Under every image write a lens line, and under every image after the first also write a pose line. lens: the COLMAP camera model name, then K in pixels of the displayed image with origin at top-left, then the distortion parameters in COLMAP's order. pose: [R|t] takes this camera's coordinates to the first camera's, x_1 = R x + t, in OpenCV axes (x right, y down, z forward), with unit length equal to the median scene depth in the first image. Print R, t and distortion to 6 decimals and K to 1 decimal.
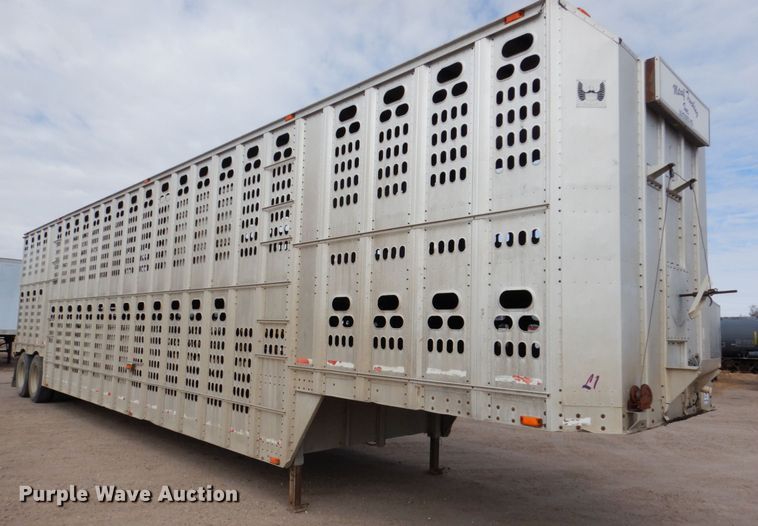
lens RADIAL K [[533.9, 0, 397.6], [0, 533.9, 284.7], [0, 0, 1]] dist [0.006080, 0.000173]
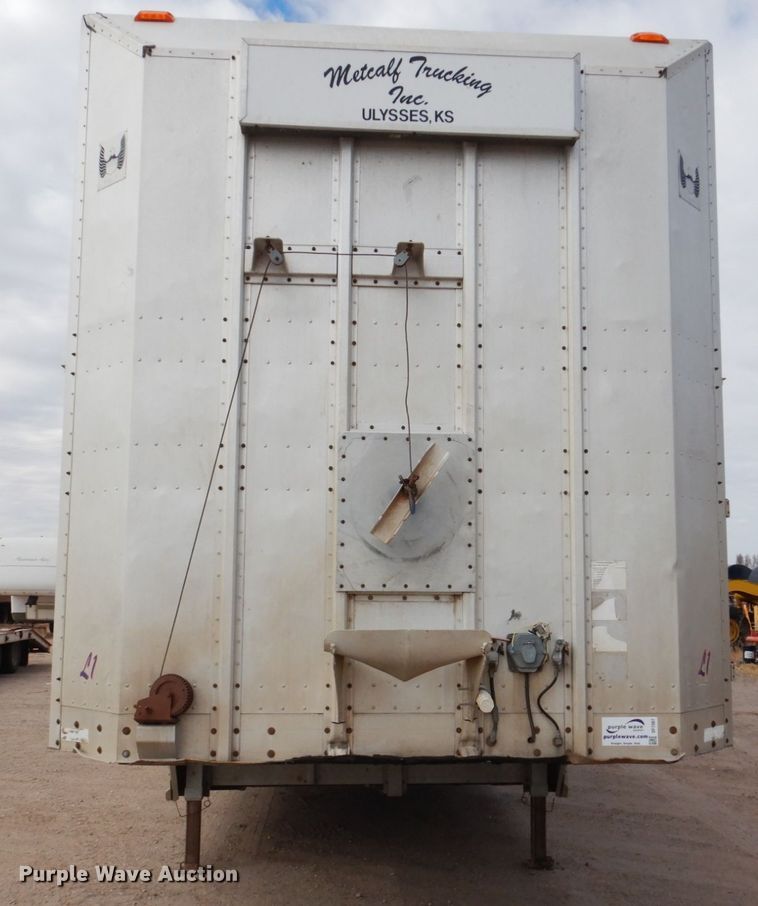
lens RADIAL K [[1001.0, 0, 395.9], [0, 1001.0, 467.9], [0, 0, 1]] dist [0.020458, 0.011574]
pose [[0.758031, -0.096877, -0.644983, 1.032031], [0.070945, 0.995287, -0.066113, 0.051637], [0.648348, 0.004357, 0.761332, 0.311424]]
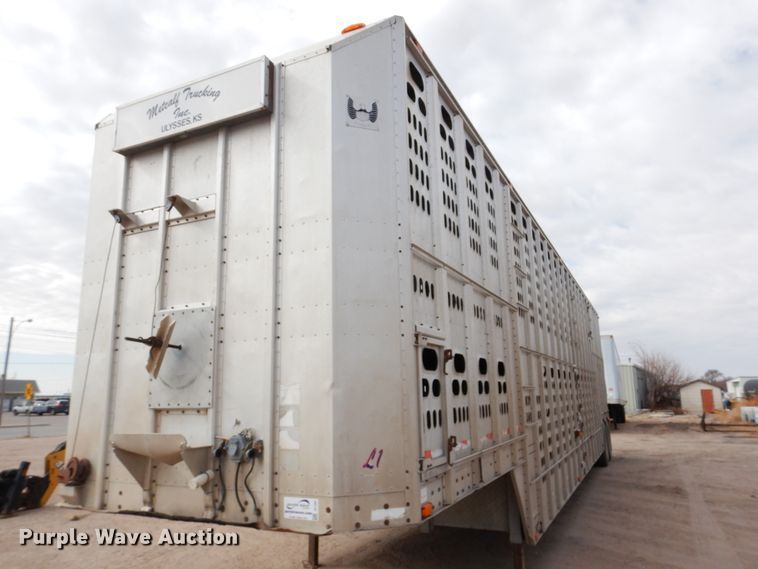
lens RADIAL K [[543.7, 0, 376.2], [0, 543.7, 278.9], [0, 0, 1]] dist [0.017103, -0.001796]
pose [[0.325188, -0.225468, -0.918377, 1.282405], [0.113241, 0.973457, -0.198893, 0.105510], [0.938845, -0.039320, 0.342088, 0.948127]]
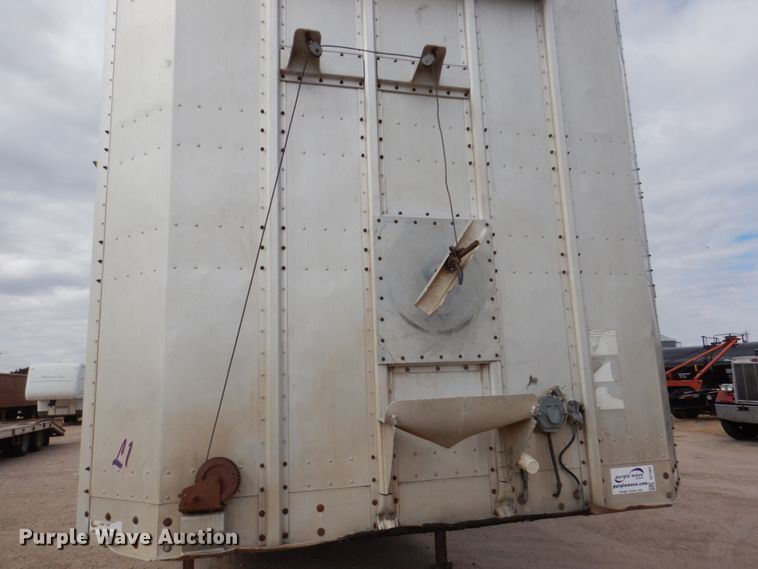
lens RADIAL K [[543.7, 0, 376.2], [0, 543.7, 278.9], [0, 0, 1]] dist [0.017103, -0.001796]
pose [[0.861034, -0.150357, -0.485811, 0.691925], [0.104777, 0.987248, -0.119847, 0.077862], [0.497636, 0.052291, 0.865808, 0.497096]]
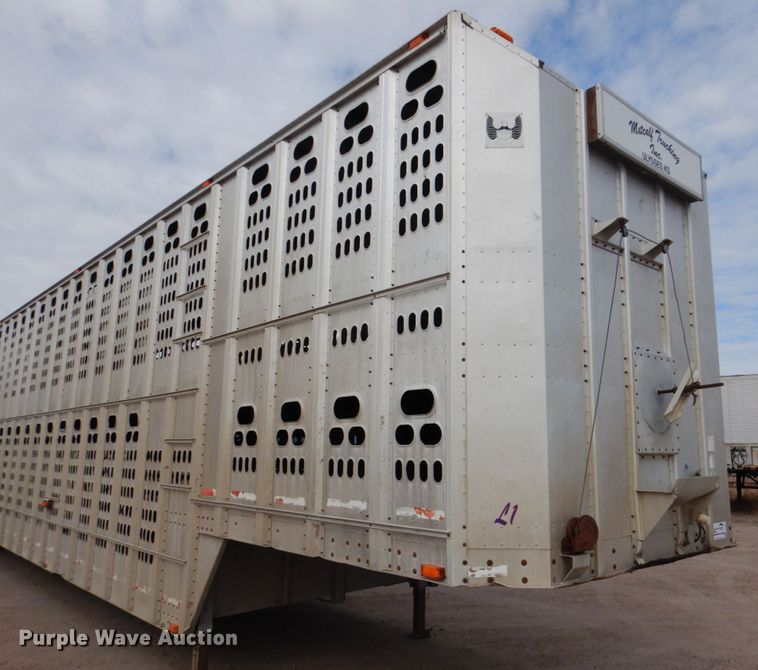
lens RADIAL K [[635.9, 0, 451.7], [0, 635.9, 333.6], [0, 0, 1]] dist [0.010668, 0.000722]
pose [[0.999694, -0.024733, -0.000649, 0.230367], [0.024565, 0.995343, -0.093219, 0.013873], [0.002952, 0.093175, 0.995645, 0.095254]]
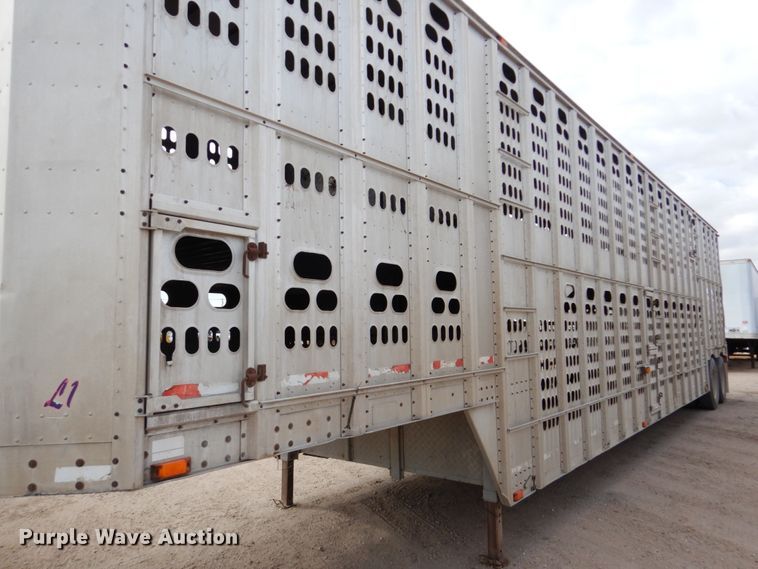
lens RADIAL K [[543.7, 0, 376.2], [0, 543.7, 278.9], [0, 0, 1]] dist [0.017103, -0.001796]
pose [[0.101535, -0.120989, -0.987447, 1.112824], [0.108747, 0.987979, -0.109872, 0.167027], [0.988870, -0.096226, 0.113472, 1.355315]]
